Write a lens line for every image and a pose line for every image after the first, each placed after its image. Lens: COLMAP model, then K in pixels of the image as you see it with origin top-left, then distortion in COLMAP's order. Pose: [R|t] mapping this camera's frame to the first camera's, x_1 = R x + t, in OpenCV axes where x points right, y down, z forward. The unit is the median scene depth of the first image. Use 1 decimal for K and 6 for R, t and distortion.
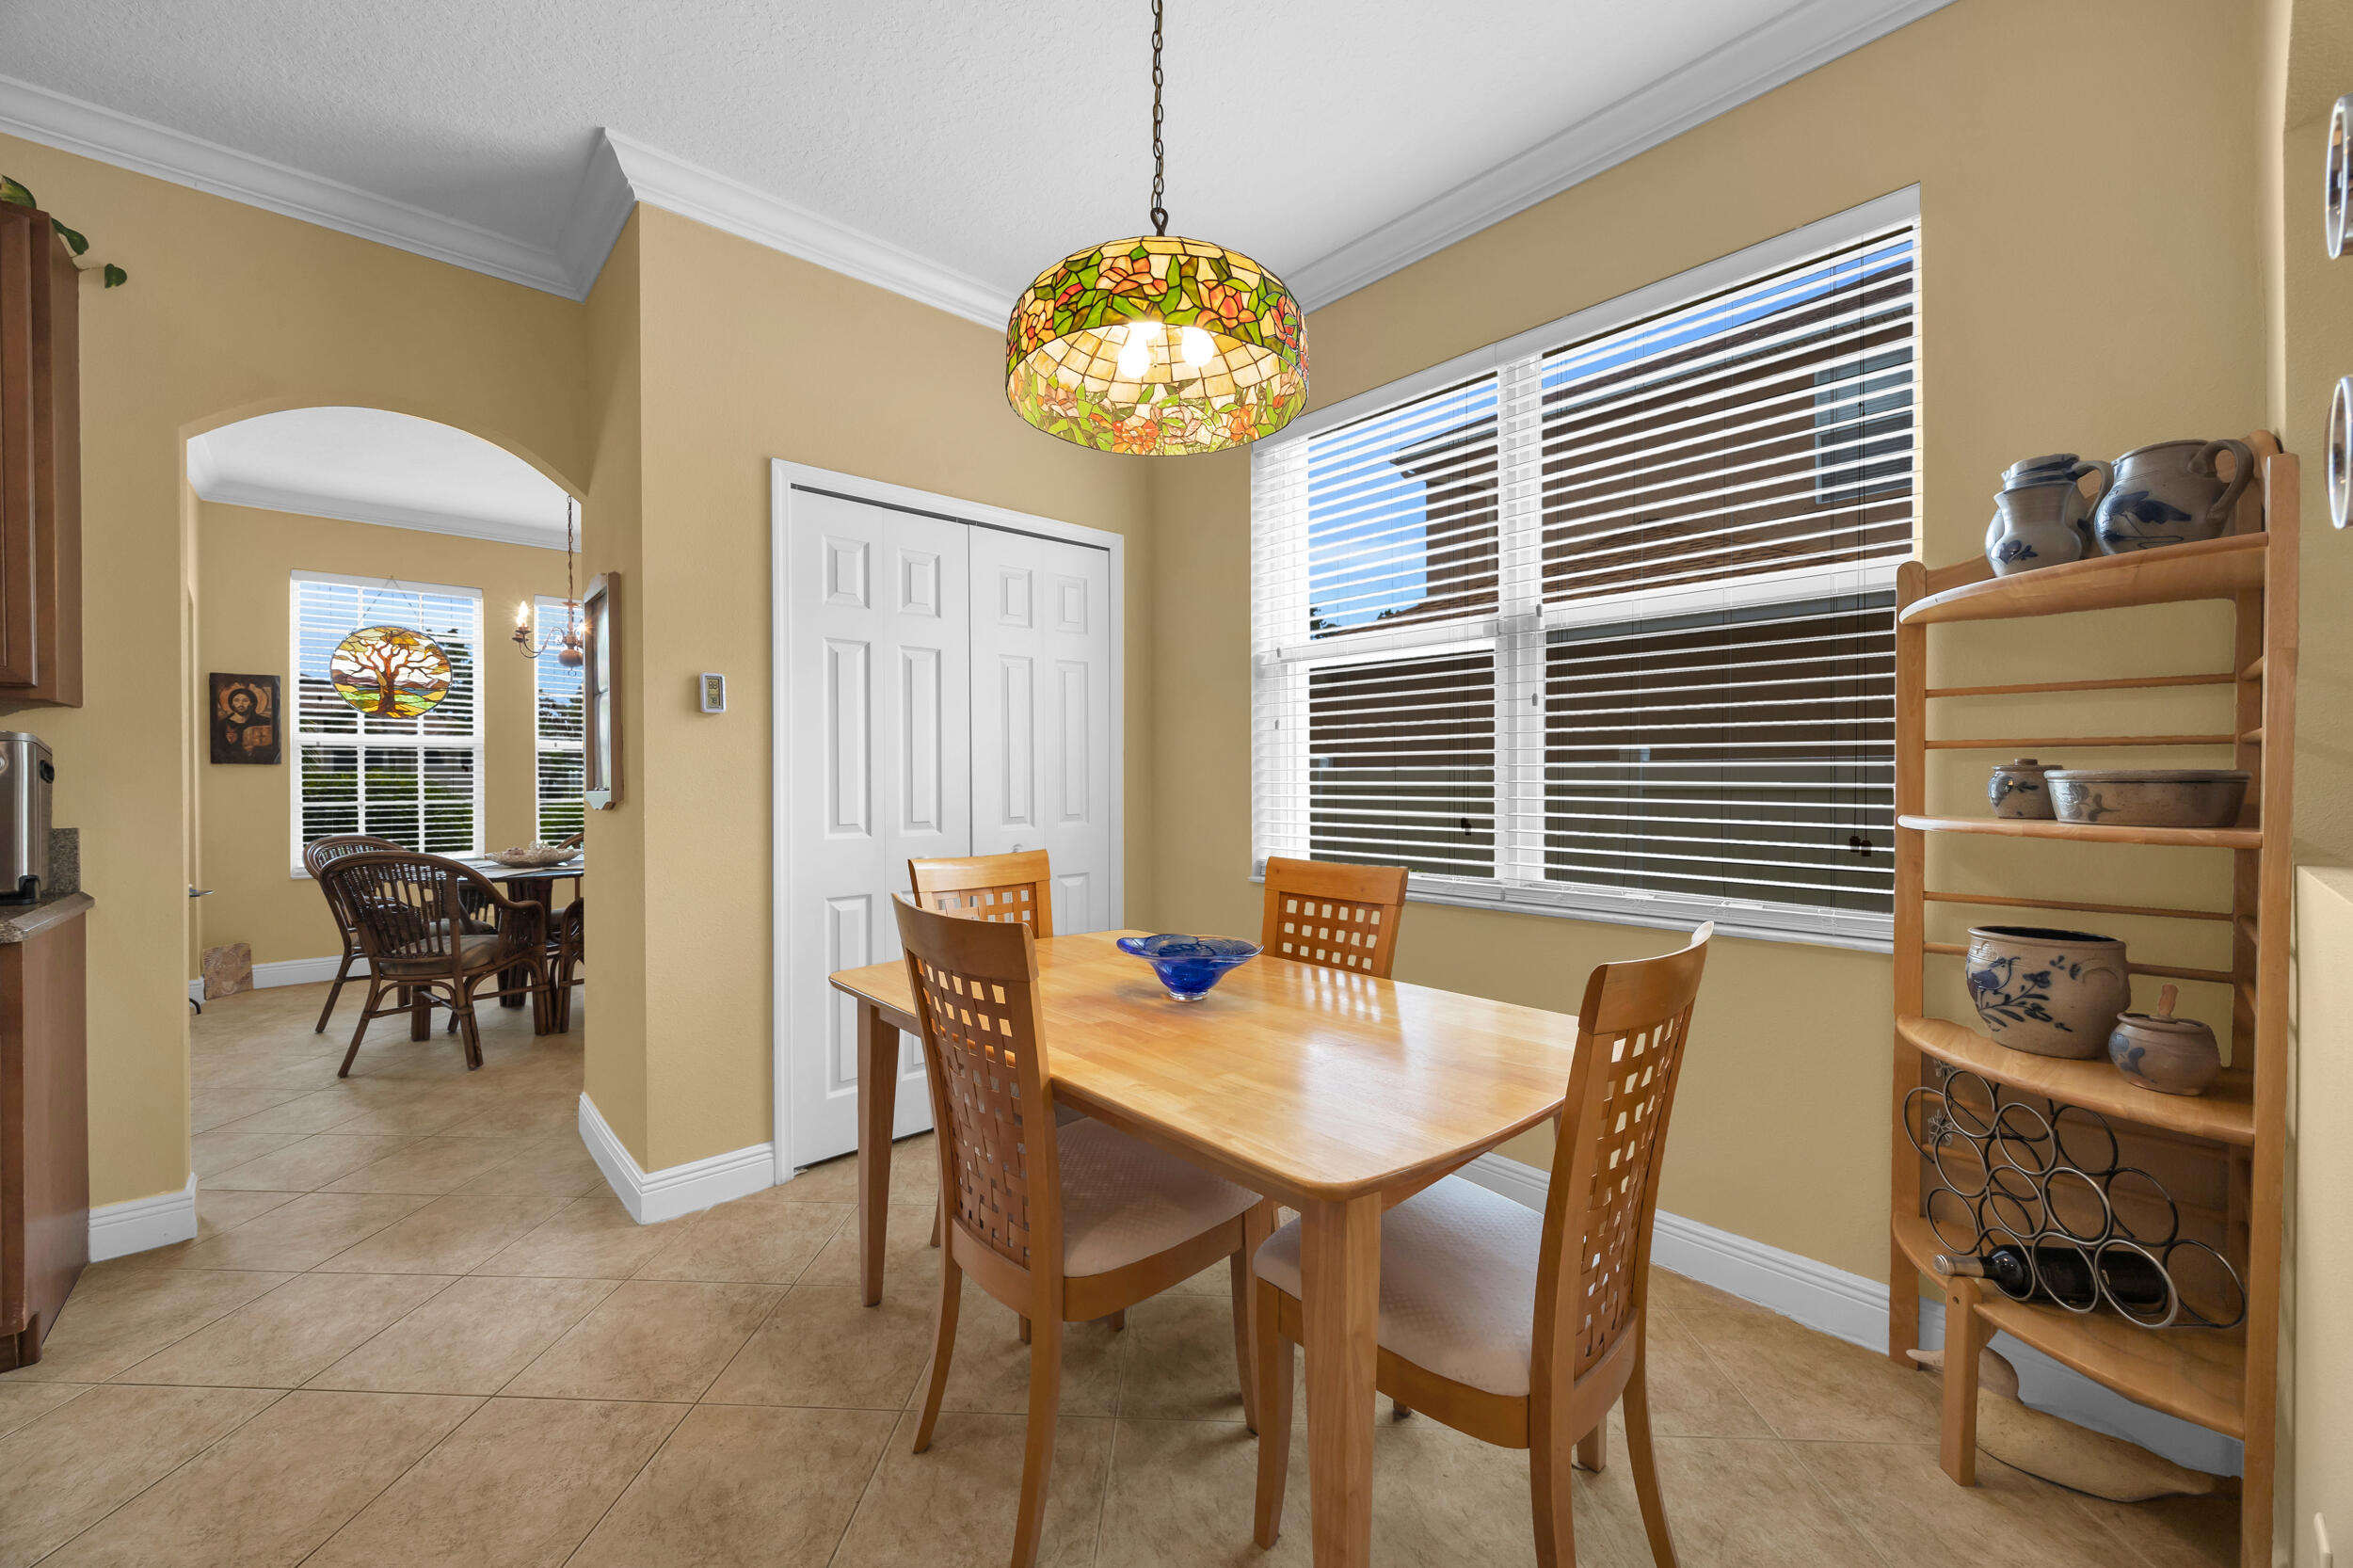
lens RADIAL K [[907.5, 0, 1173.4], [0, 907.5, 781.8], [0, 0, 1]] dist [-0.000156, 0.000501]
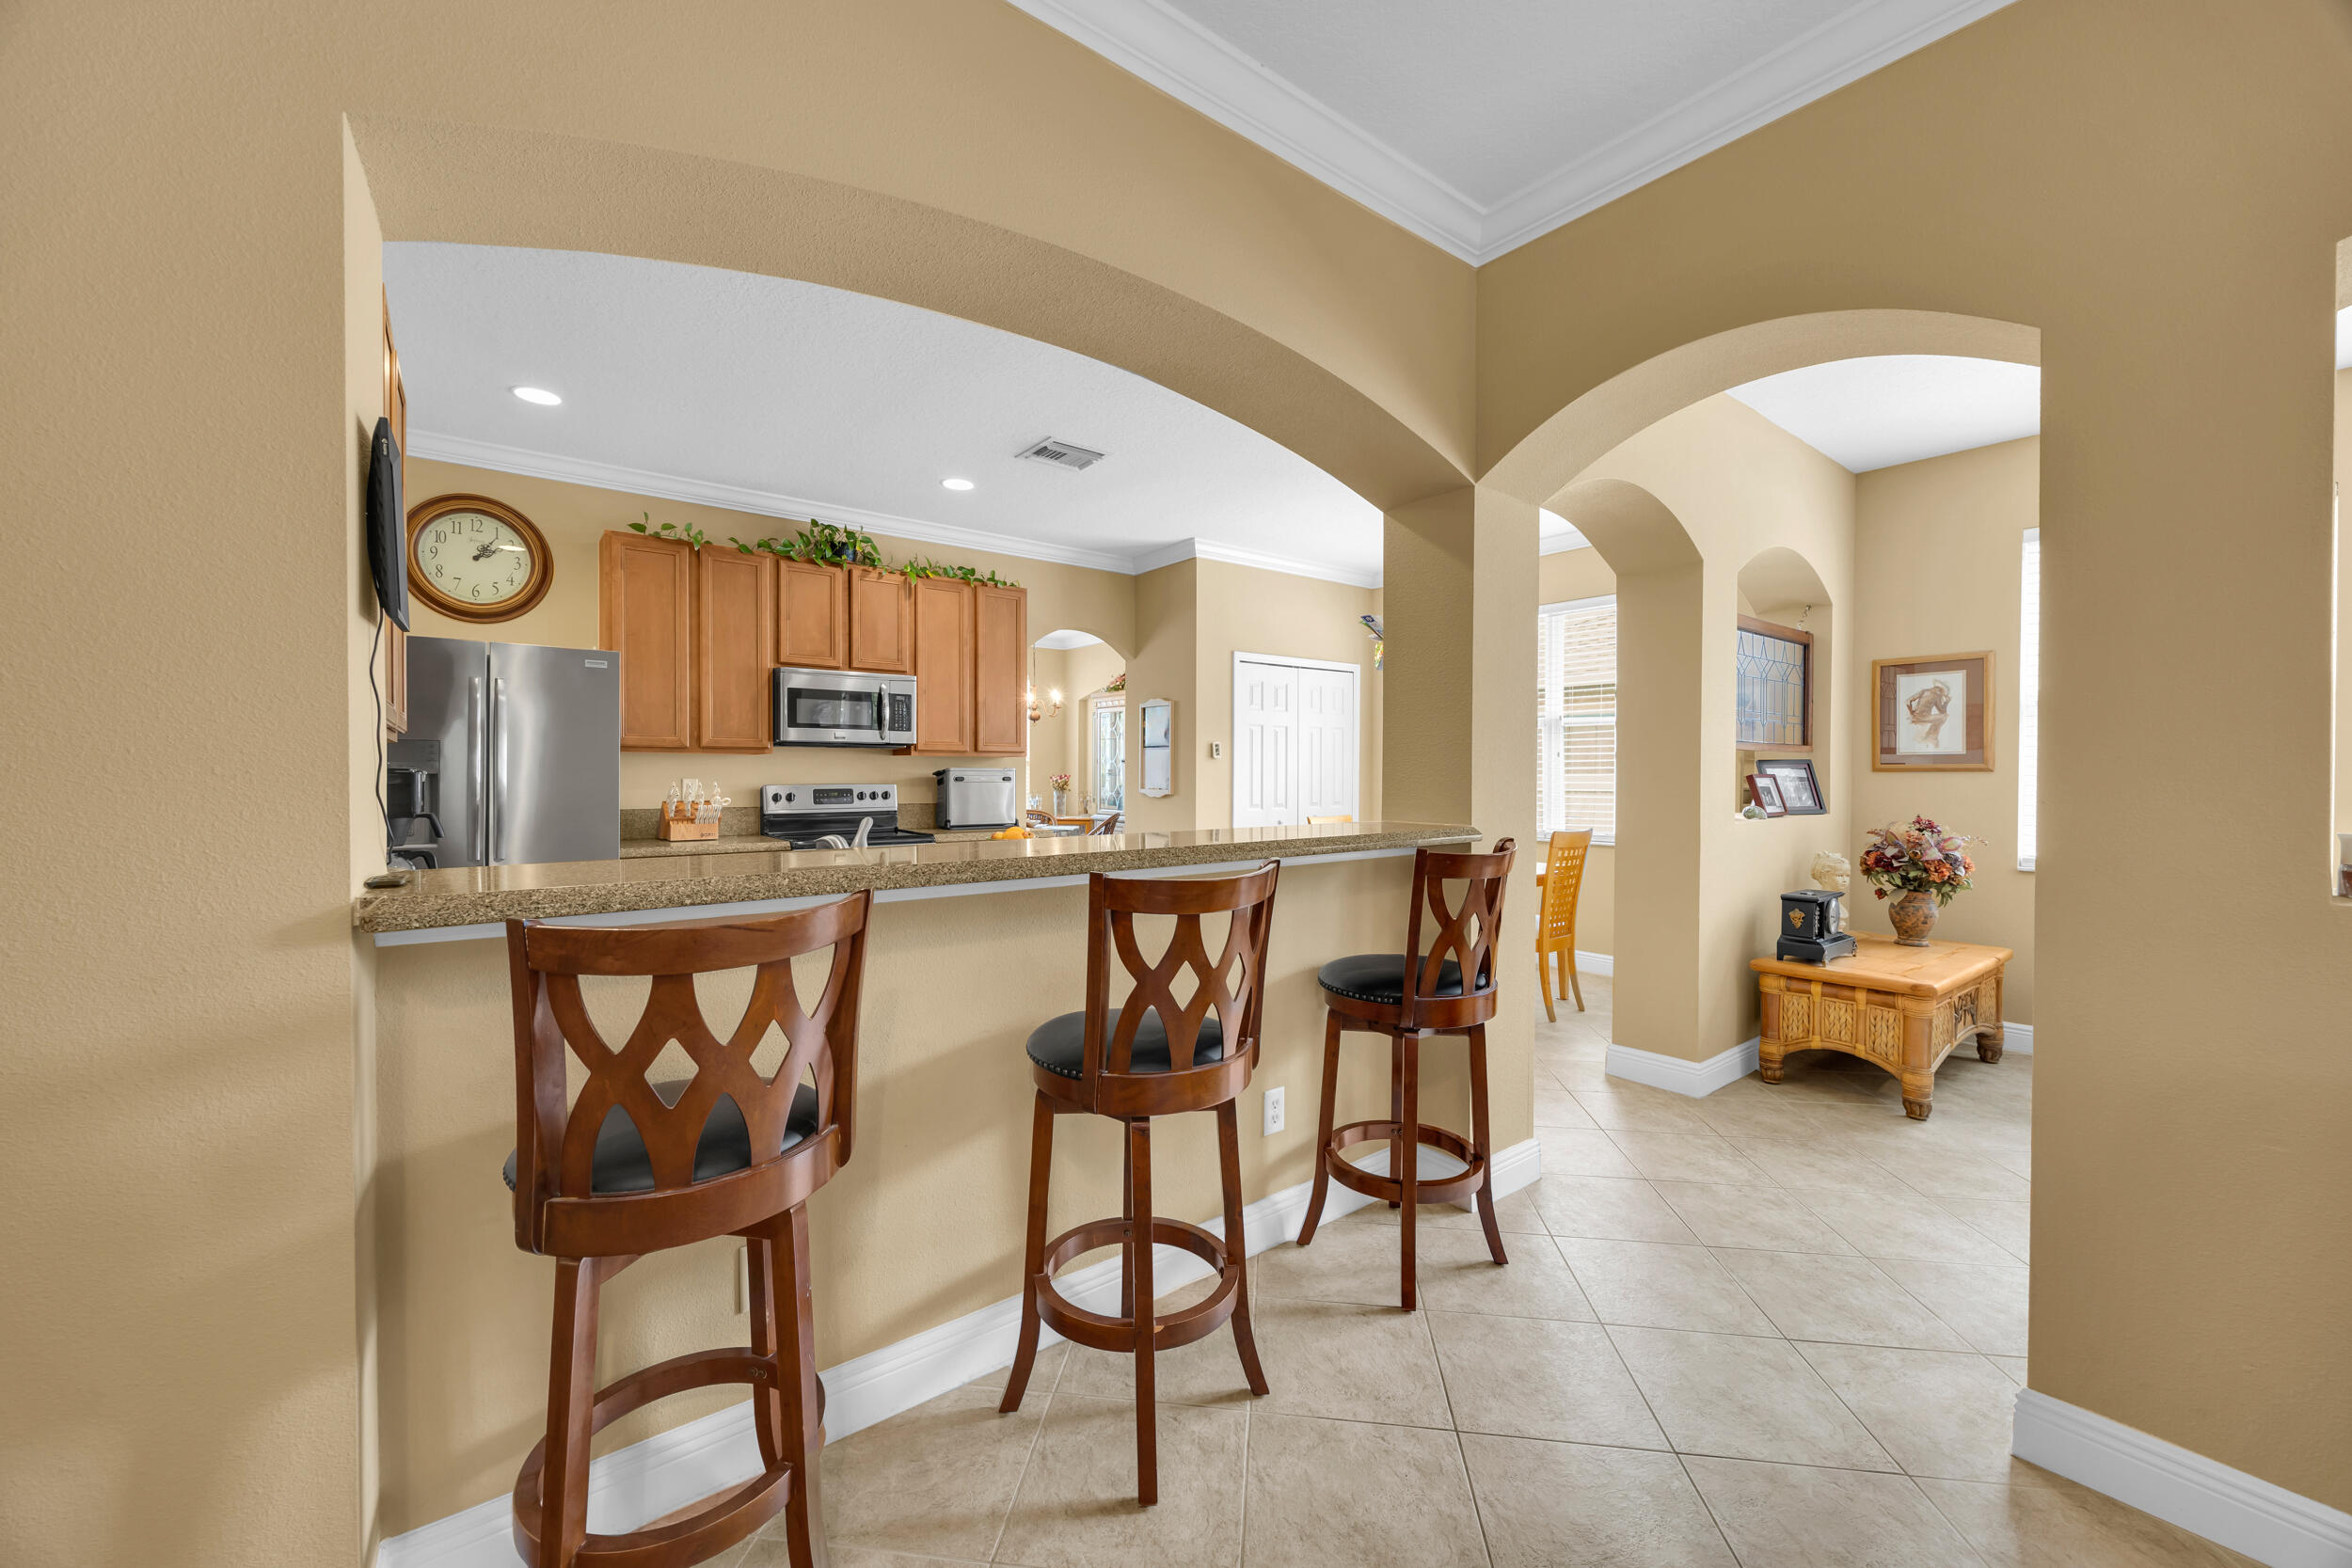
lens RADIAL K [[907.0, 0, 1161.7], [0, 907.0, 799.8], [0, 0, 1]] dist [-0.000156, 0.000501]
pose [[0.997404, 0.010850, -0.071185, -0.249977], [-0.008754, 0.999521, 0.029685, -0.018055], [0.071473, -0.028985, 0.997021, -0.769235]]
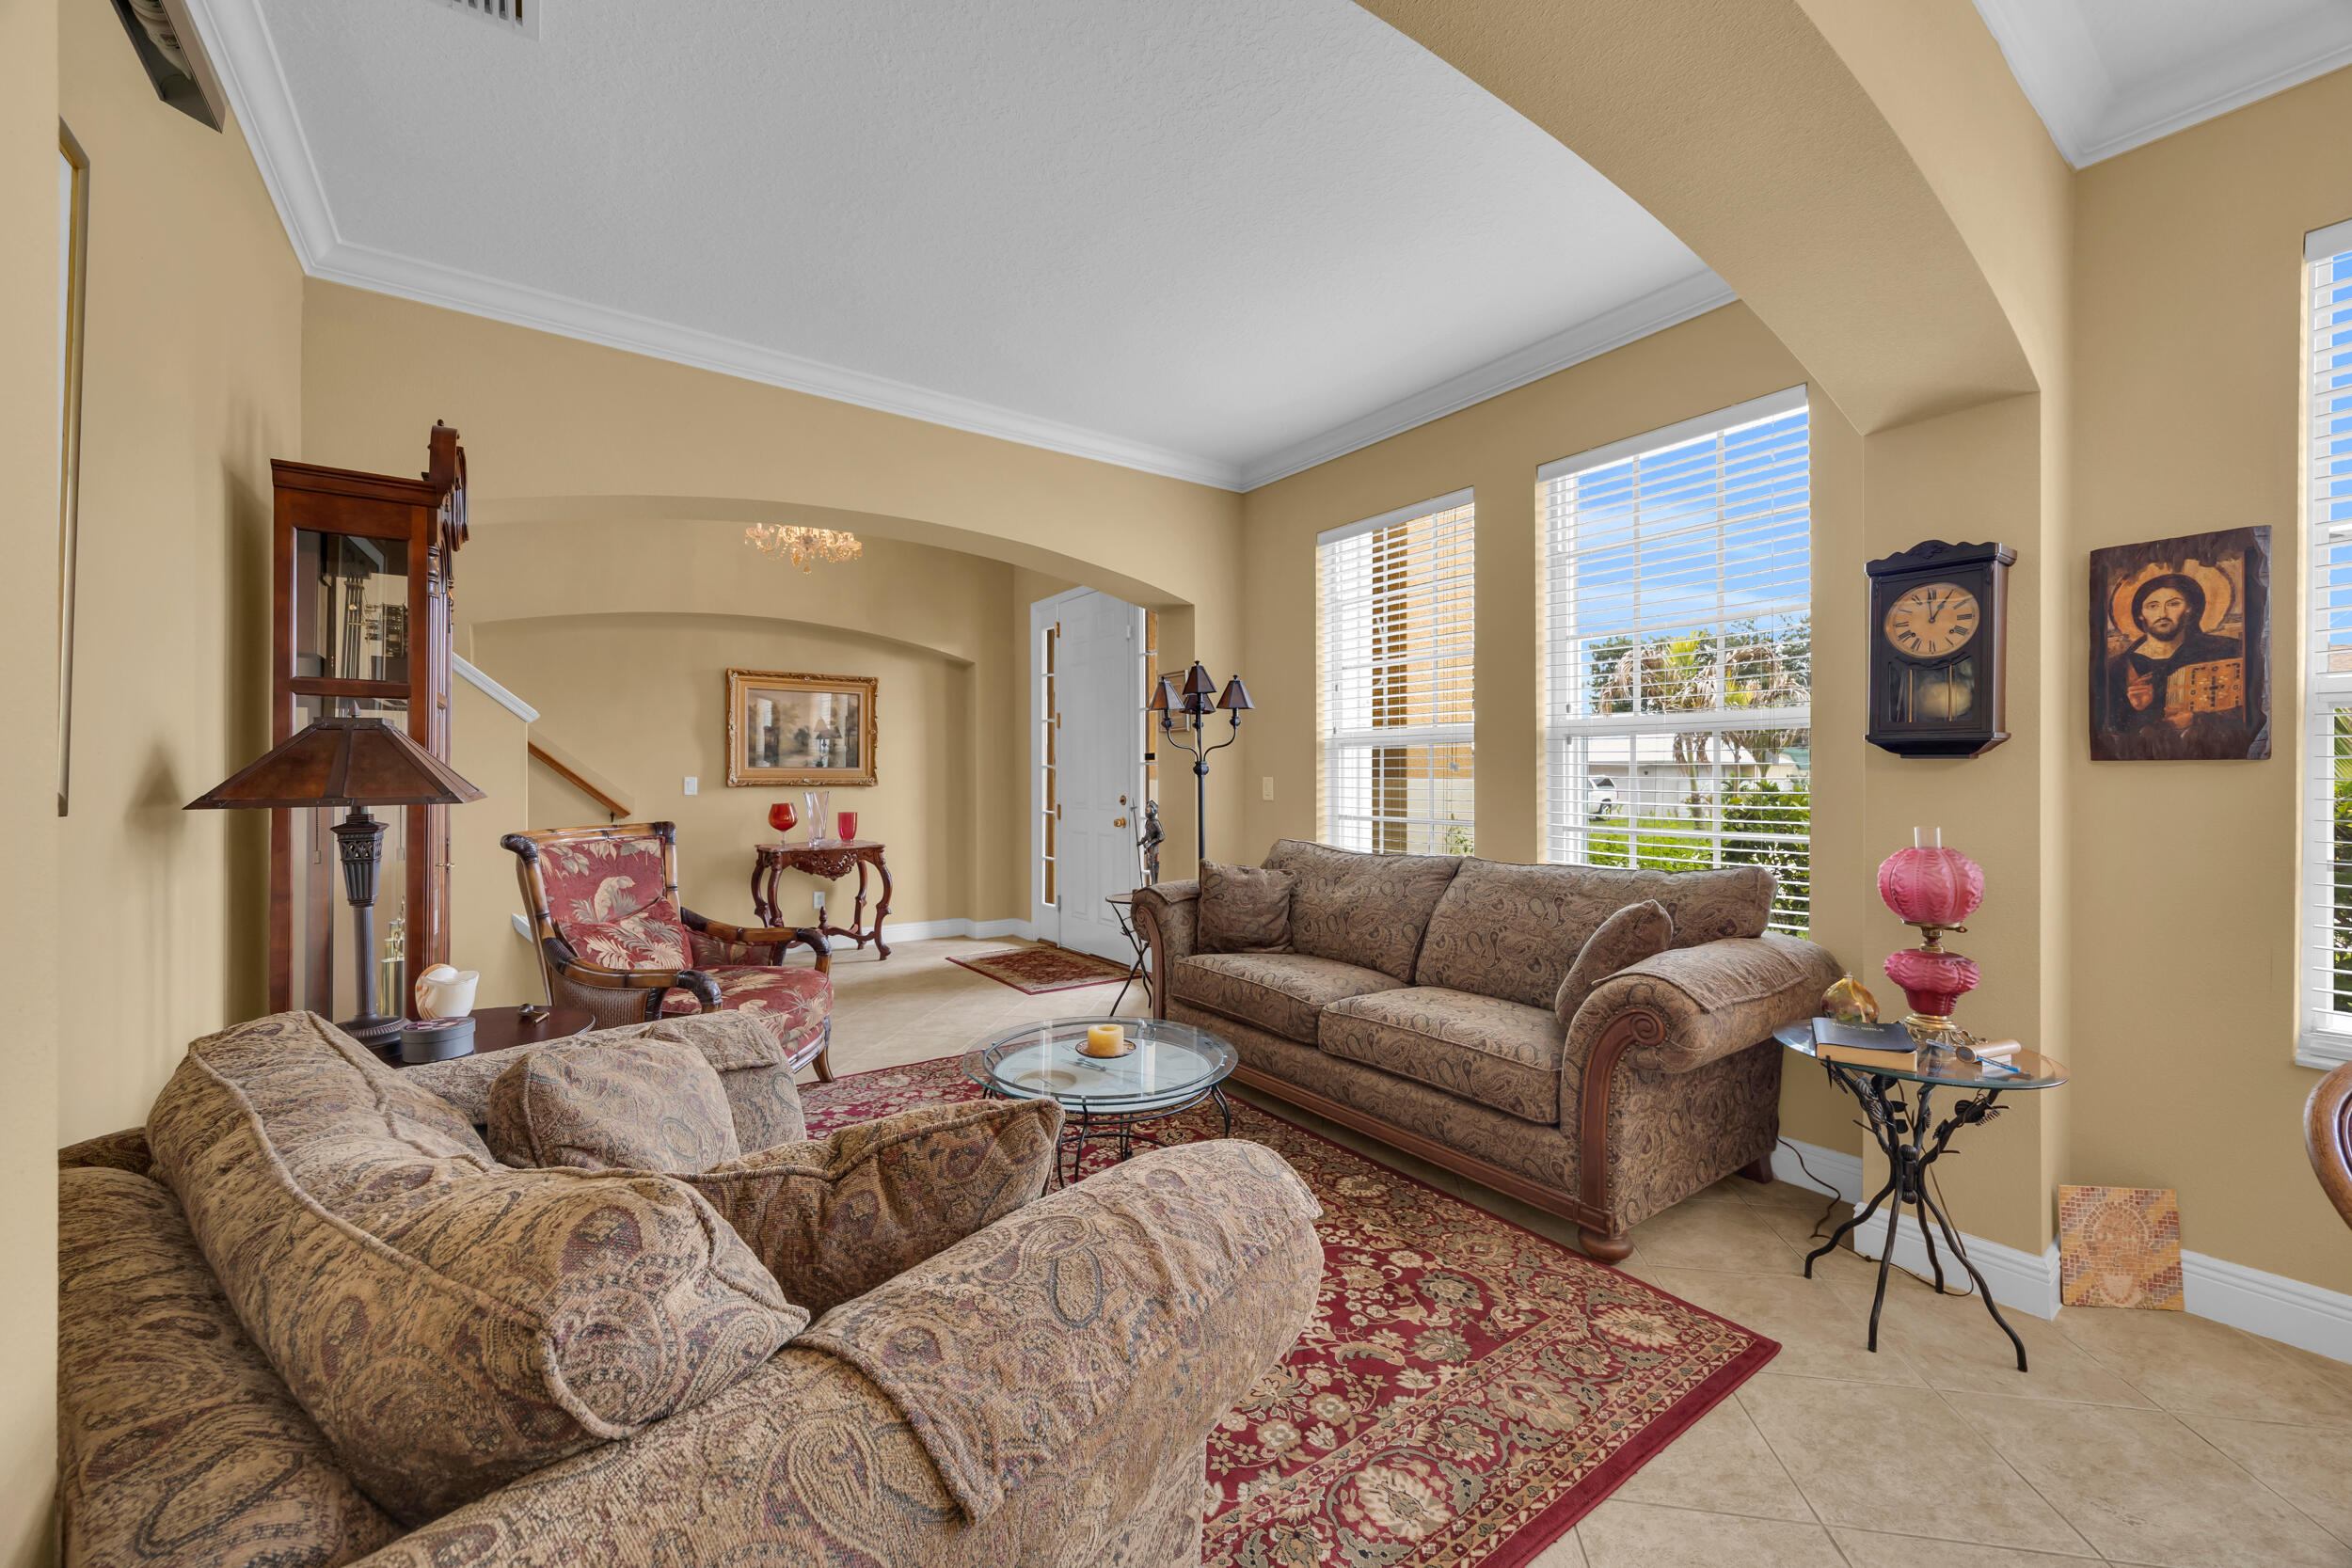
lens RADIAL K [[907.0, 0, 1169.2], [0, 907.0, 779.9], [0, 0, 1]] dist [-0.000156, 0.000501]
pose [[-0.110392, 0.004312, -0.993879, -0.582137], [-0.010183, 0.999933, 0.005470, -0.007589], [0.993836, 0.010724, -0.110340, 0.613861]]
